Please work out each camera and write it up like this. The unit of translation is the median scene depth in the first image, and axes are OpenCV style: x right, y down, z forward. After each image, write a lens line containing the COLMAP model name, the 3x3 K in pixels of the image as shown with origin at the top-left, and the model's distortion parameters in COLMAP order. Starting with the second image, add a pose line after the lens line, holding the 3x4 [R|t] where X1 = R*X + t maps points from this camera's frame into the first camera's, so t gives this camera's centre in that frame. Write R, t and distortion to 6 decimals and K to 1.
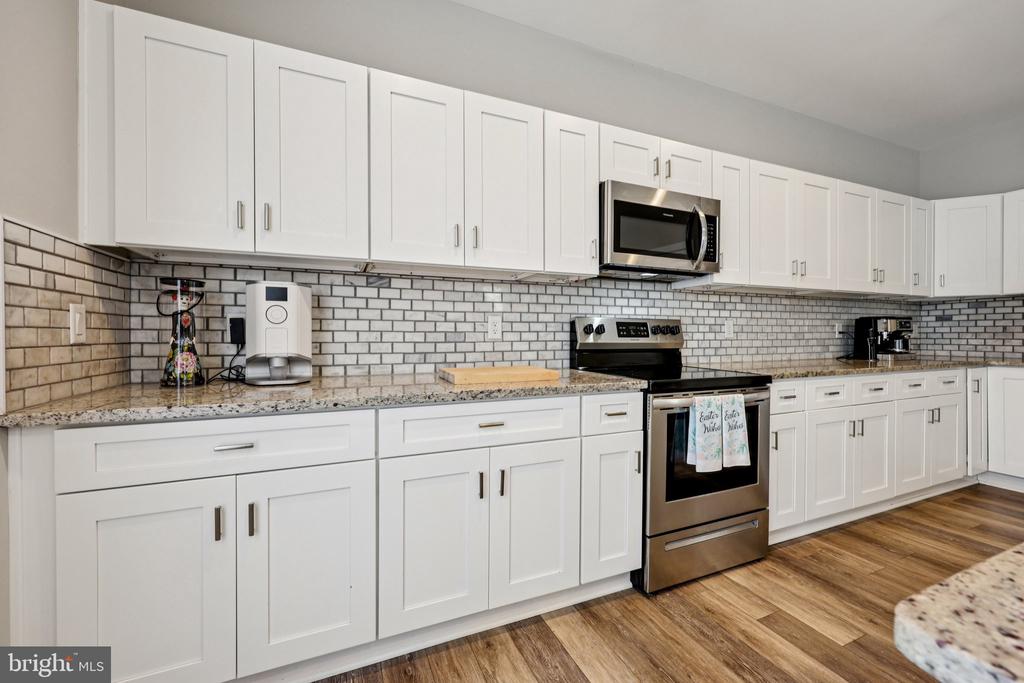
lens RADIAL K [[413.5, 0, 512.0], [0, 413.5, 336.8], [0, 0, 1]] dist [0.000821, -0.000074]
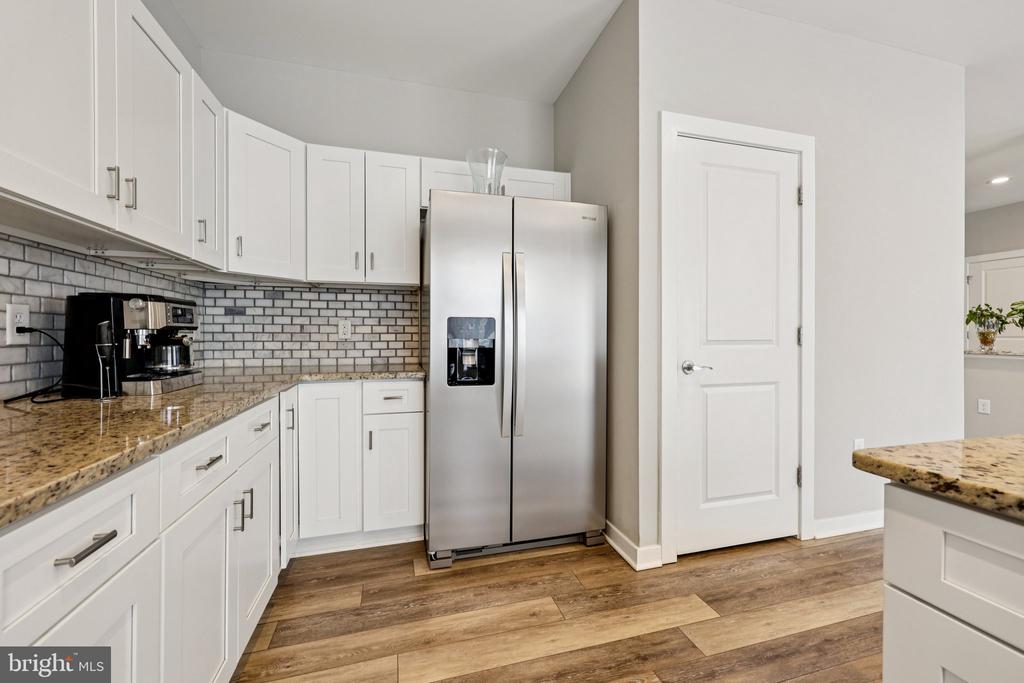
lens RADIAL K [[413.5, 0, 513.9], [0, 413.5, 336.8], [0, 0, 1]] dist [0.000821, -0.000074]
pose [[0.129438, -0.002200, 0.991585, 0.480511], [0.002457, 0.999995, 0.001898, -0.003622], [-0.991584, 0.002191, 0.129443, 0.511708]]
